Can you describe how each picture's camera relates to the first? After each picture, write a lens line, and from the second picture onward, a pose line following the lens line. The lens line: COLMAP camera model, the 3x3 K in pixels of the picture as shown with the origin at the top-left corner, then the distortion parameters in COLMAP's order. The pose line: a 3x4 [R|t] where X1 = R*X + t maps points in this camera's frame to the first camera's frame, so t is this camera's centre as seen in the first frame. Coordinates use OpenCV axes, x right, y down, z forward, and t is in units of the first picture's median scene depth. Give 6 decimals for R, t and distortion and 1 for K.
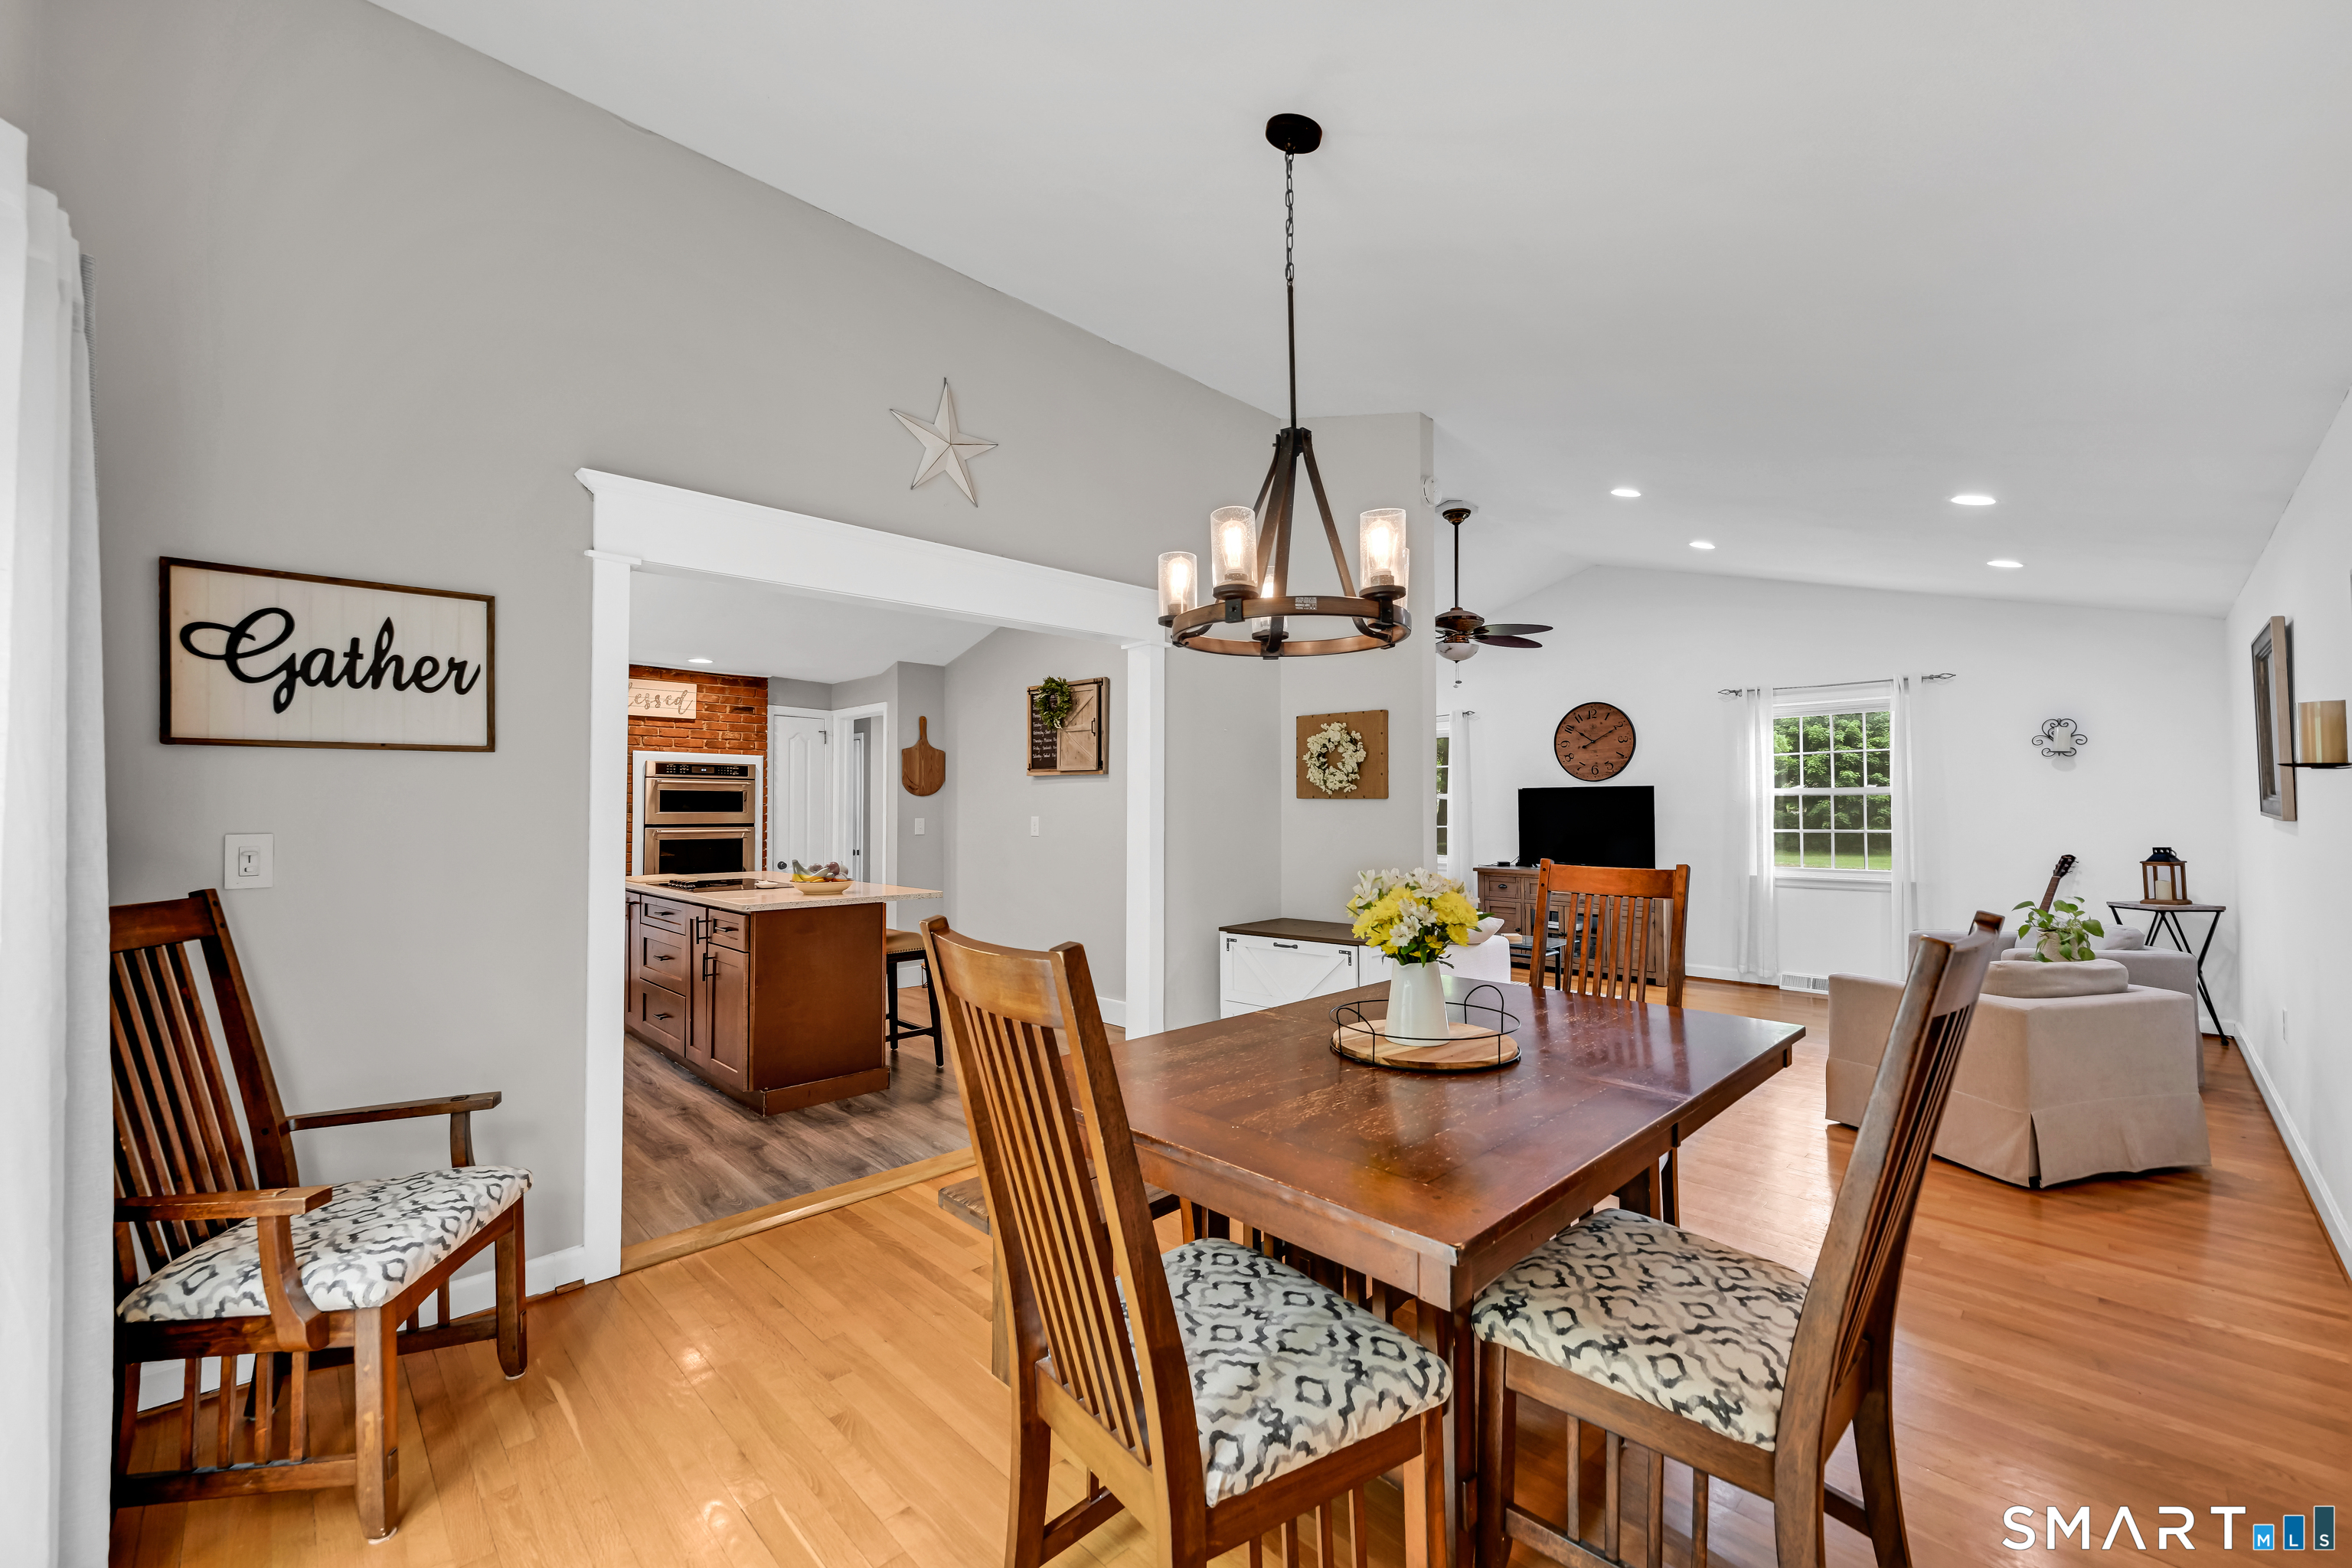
lens RADIAL K [[935.7, 0, 1172.3], [0, 935.7, 796.1], [0, 0, 1]] dist [0.000730, 0.000169]
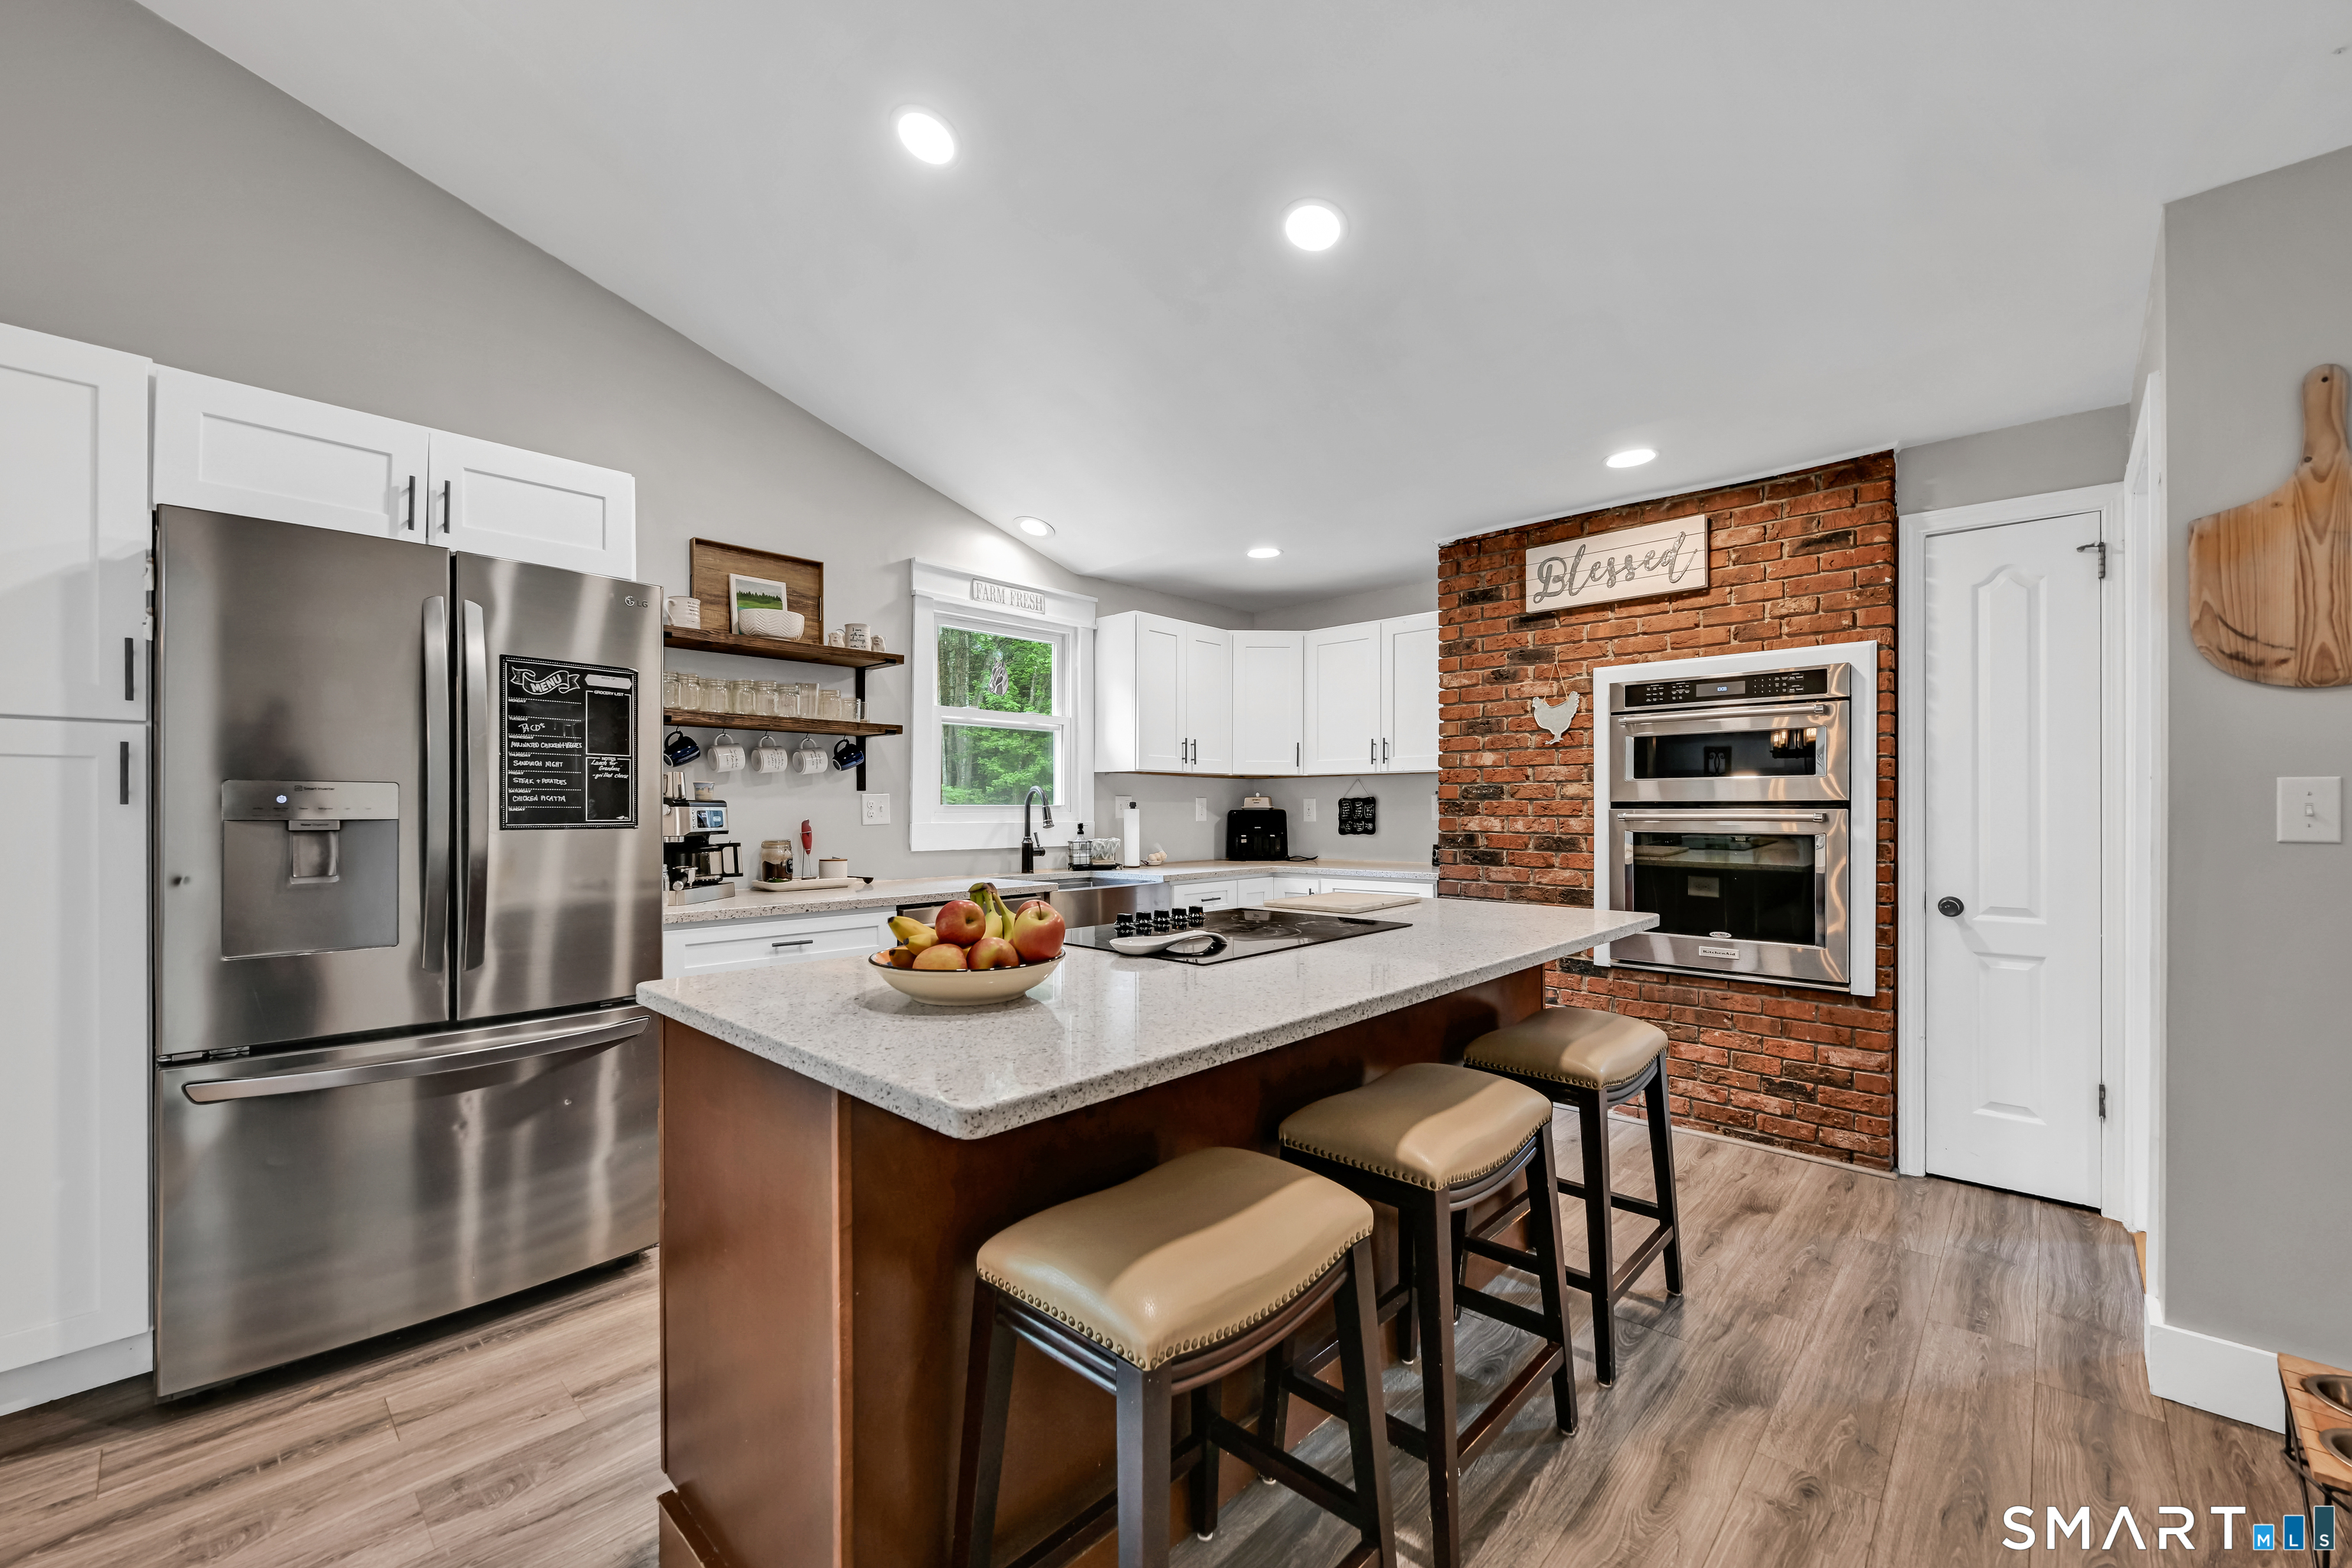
lens RADIAL K [[935.7, 0, 1172.3], [0, 935.7, 796.1], [0, 0, 1]] dist [0.000730, 0.000169]
pose [[0.052886, -0.001519, -0.998599, -0.038771], [0.024584, 0.999698, -0.000218, 0.018517], [0.998298, -0.024538, 0.052907, 0.661881]]
